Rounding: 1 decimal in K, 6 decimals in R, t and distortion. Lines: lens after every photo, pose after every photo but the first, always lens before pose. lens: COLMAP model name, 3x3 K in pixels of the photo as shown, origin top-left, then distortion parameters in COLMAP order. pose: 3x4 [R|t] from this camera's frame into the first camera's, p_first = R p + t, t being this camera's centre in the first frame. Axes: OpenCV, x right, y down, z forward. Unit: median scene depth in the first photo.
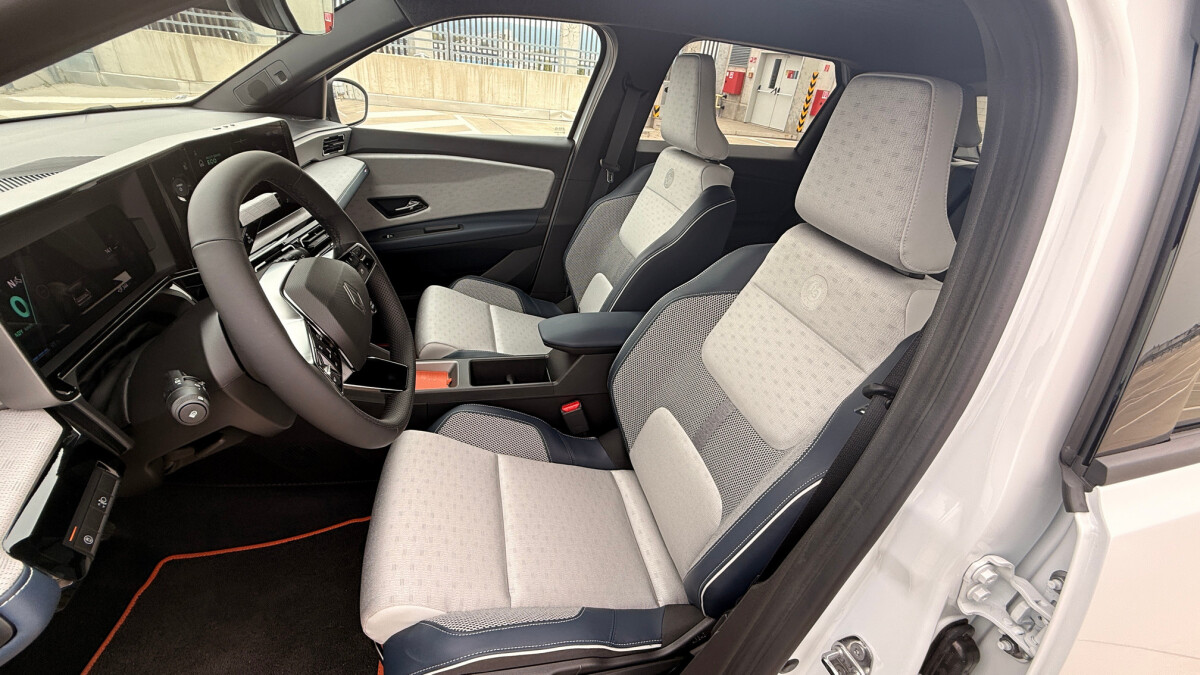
lens RADIAL K [[474.9, 0, 597.5], [0, 474.9, 348.0], [0, 0, 1]] dist [0.000344, -0.000138]
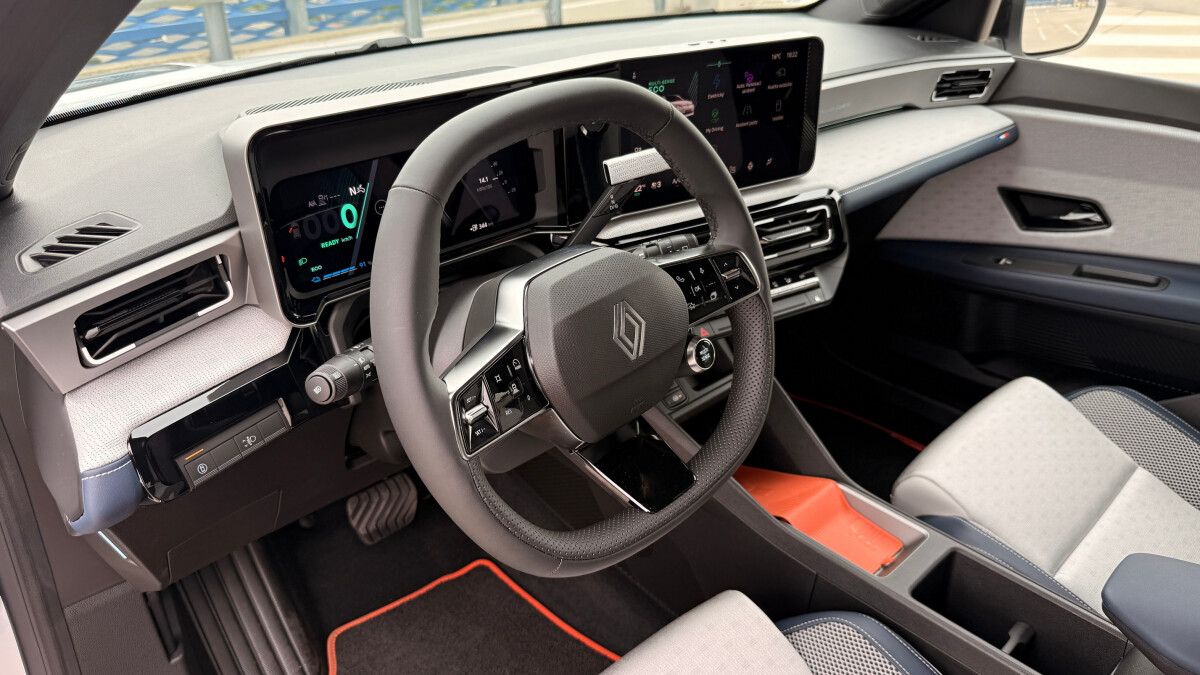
lens RADIAL K [[861.3, 0, 597.9], [0, 861.3, 365.8], [0, 0, 1]] dist [0.040359, -0.063494]
pose [[0.487125, 0.347476, -0.801230, 0.168215], [-0.418185, 0.898229, 0.135298, -0.096102], [0.766701, 0.269156, 0.582859, 0.181608]]
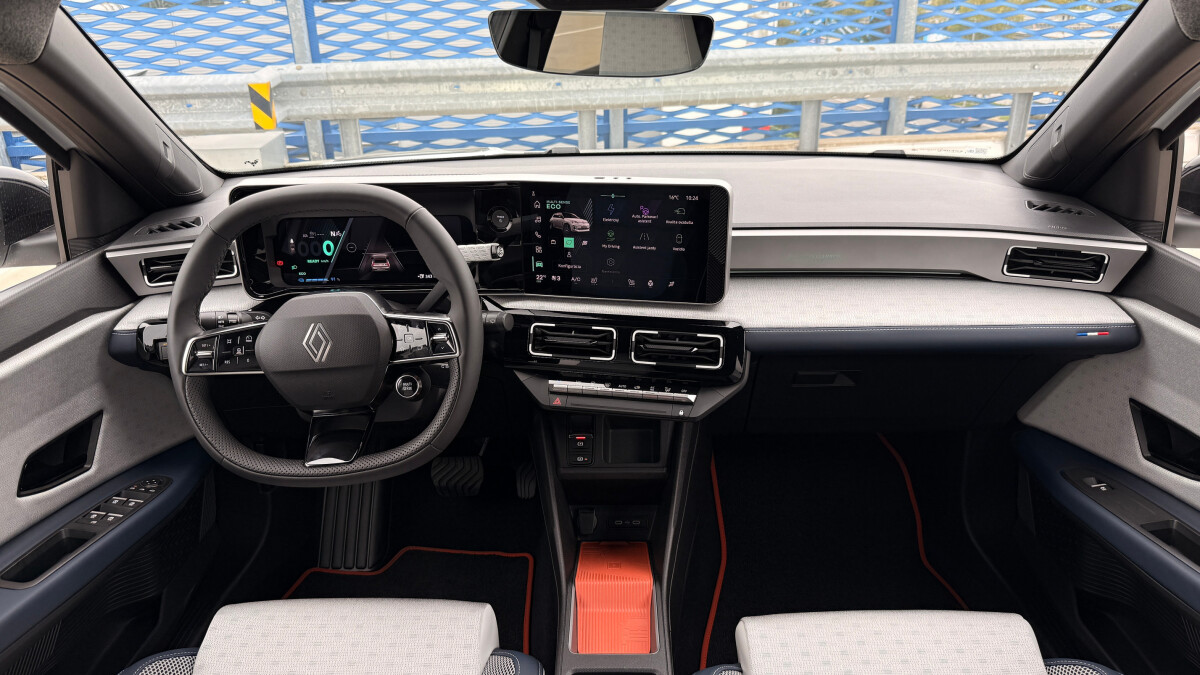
lens RADIAL K [[861.3, 0, 611.2], [0, 861.3, 349.9], [0, 0, 1]] dist [0.040359, -0.063494]
pose [[-0.260993, 0.289402, -0.920939, 0.432521], [-0.510252, 0.768486, 0.386099, -0.508772], [0.819467, 0.570680, -0.052901, 0.779469]]
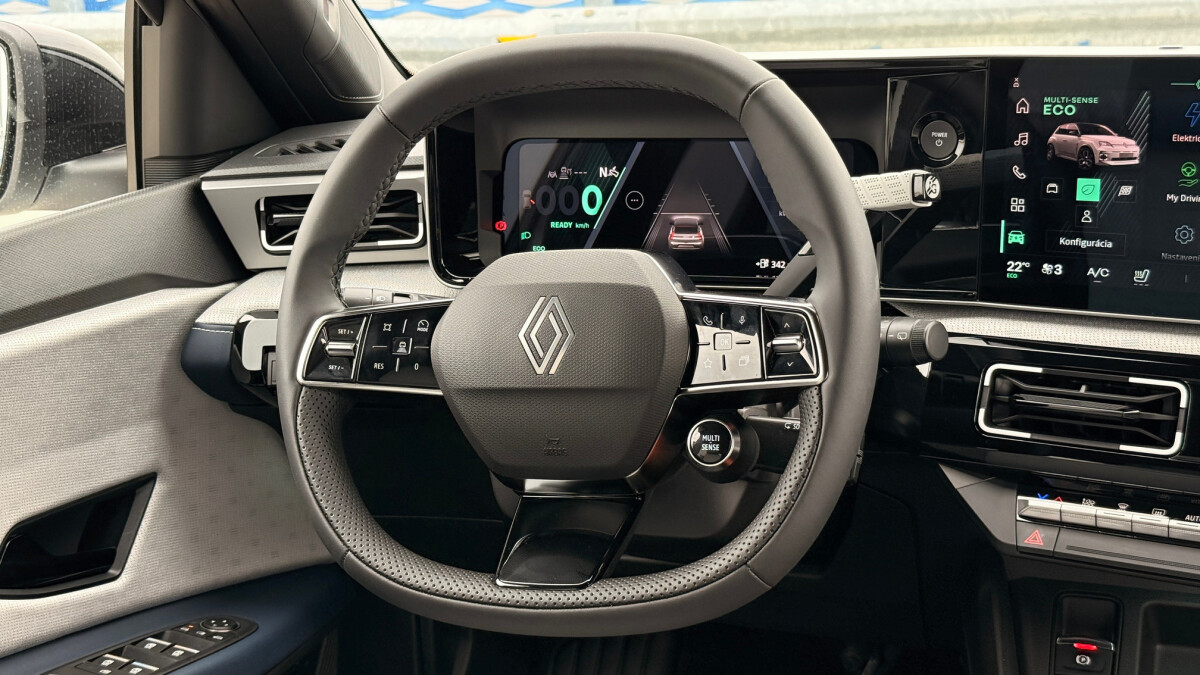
lens RADIAL K [[1723.1, 0, 603.3], [0, 1723.1, 346.5], [0, 0, 1]] dist [0.182997, 0.000000]
pose [[-0.554730, 0.121451, -0.823119, 0.404563], [-0.450231, 0.788119, 0.419714, -0.404705], [0.699691, 0.603422, -0.382512, 0.838297]]
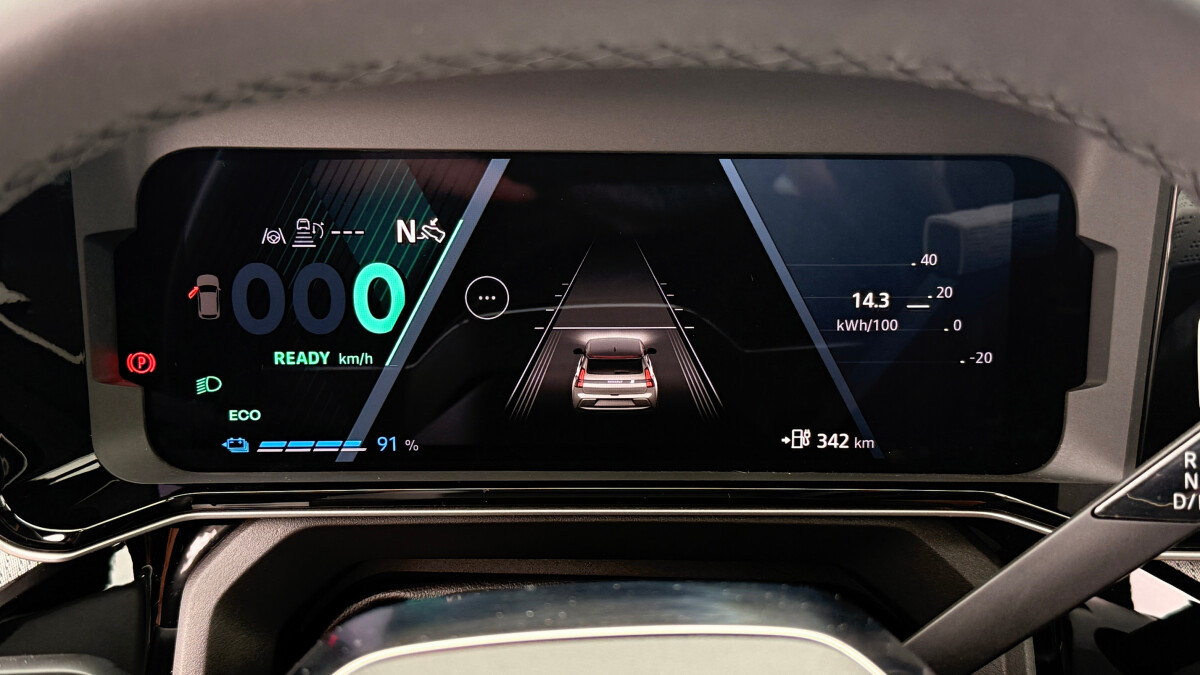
lens RADIAL K [[1555.3, 0, 566.2], [0, 1555.3, 349.2], [0, 0, 1]] dist [0.069654, 0.000000]
pose [[-0.259340, 0.212987, -0.942008, -0.105752], [-0.532931, 0.781877, 0.323500, -0.173741], [0.805436, 0.585922, -0.089265, 0.460186]]
